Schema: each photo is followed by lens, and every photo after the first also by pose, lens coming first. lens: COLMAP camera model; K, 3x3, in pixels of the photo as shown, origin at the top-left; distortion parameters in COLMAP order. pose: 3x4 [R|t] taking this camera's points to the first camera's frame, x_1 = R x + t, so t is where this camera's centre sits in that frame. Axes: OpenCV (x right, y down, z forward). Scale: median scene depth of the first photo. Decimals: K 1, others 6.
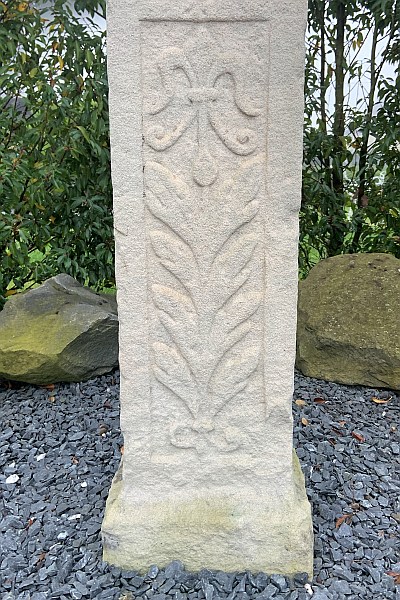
lens RADIAL K [[507.8, 0, 199.6], [0, 507.8, 274.1], [0, 0, 1]] dist [0.070243, -0.001663]
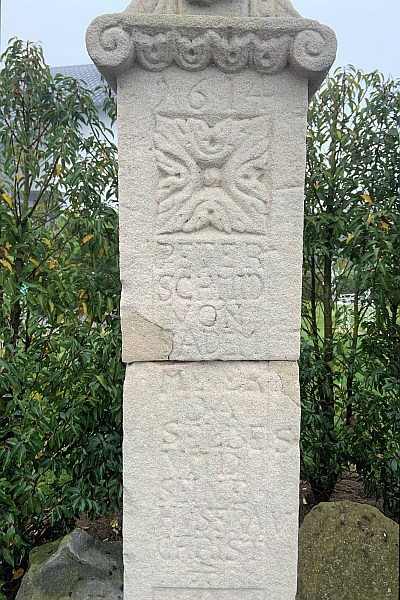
lens RADIAL K [[469.3, 0, 216.3], [0, 469.3, 337.8], [0, 0, 1]] dist [0.002716, -0.005463]
pose [[0.999648, 0.008569, 0.025118, -0.003636], [-0.006322, 0.996082, -0.088212, -0.773789], [-0.025776, 0.088022, 0.995785, -0.079822]]
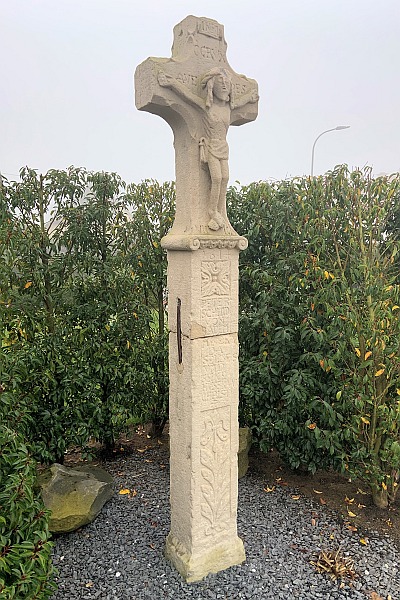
lens RADIAL K [[471.7, 0, 200.0], [0, 471.7, 300.0], [0, 0, 1]] dist [0.000125, -0.002176]
pose [[0.833179, -0.059746, 0.549767, -1.477100], [0.106490, 0.992874, -0.053486, -0.868262], [-0.542653, 0.103108, 0.833604, -1.398146]]
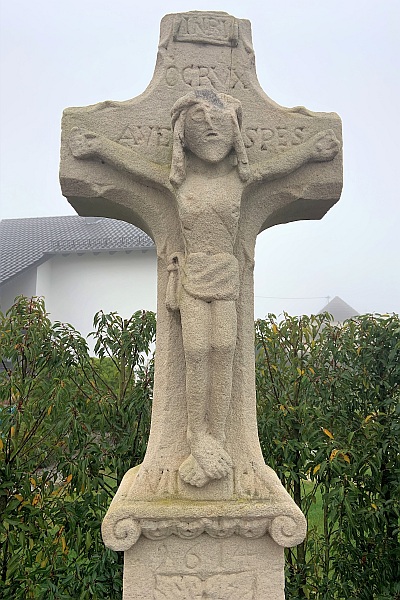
lens RADIAL K [[450.9, 0, 200.0], [0, 450.9, 300.0], [0, 0, 1]] dist [0.050026, -0.002351]
pose [[0.997877, 0.021323, 0.061540, -0.068531], [0.000209, 0.943838, -0.330408, -1.412126], [-0.065129, 0.329719, 0.941830, -0.351488]]
